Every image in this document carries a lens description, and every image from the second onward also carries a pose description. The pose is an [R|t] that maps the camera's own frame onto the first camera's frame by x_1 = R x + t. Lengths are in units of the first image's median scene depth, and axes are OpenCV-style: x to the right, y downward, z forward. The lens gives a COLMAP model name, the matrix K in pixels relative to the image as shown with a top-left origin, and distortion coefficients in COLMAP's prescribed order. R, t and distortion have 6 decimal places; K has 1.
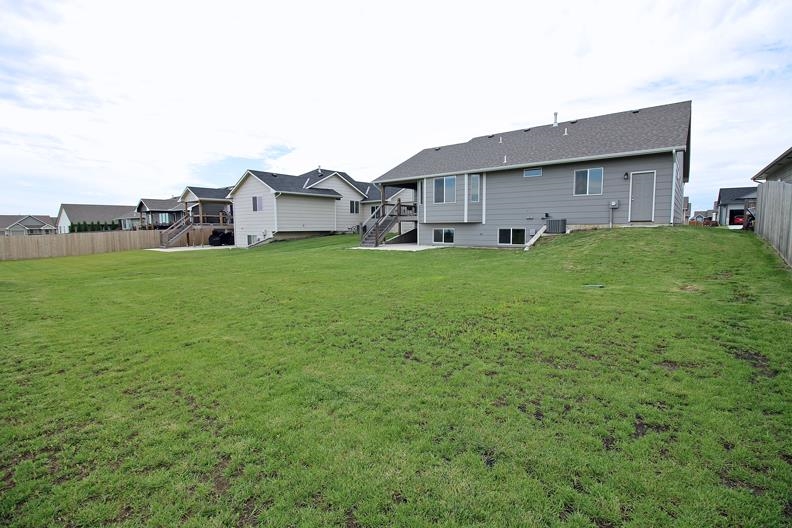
lens RADIAL K [[363.1, 0, 394.4], [0, 363.1, 266.7], [0, 0, 1]] dist [-0.005729, -0.008152]
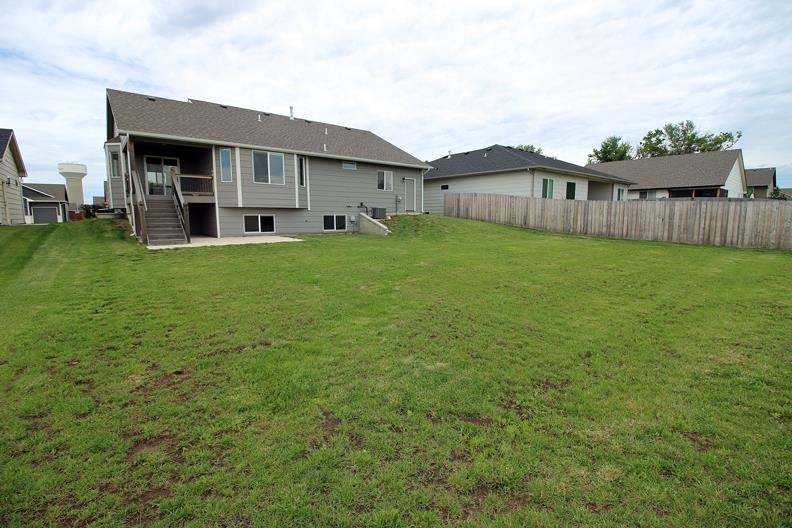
lens RADIAL K [[363.1, 0, 395.1], [0, 363.1, 259.6], [0, 0, 1]] dist [-0.005729, -0.008152]
pose [[0.199740, -0.108380, 0.973837, -0.665750], [0.100765, 0.990867, 0.089608, -0.051750], [-0.974654, 0.080231, 0.208837, 0.594386]]
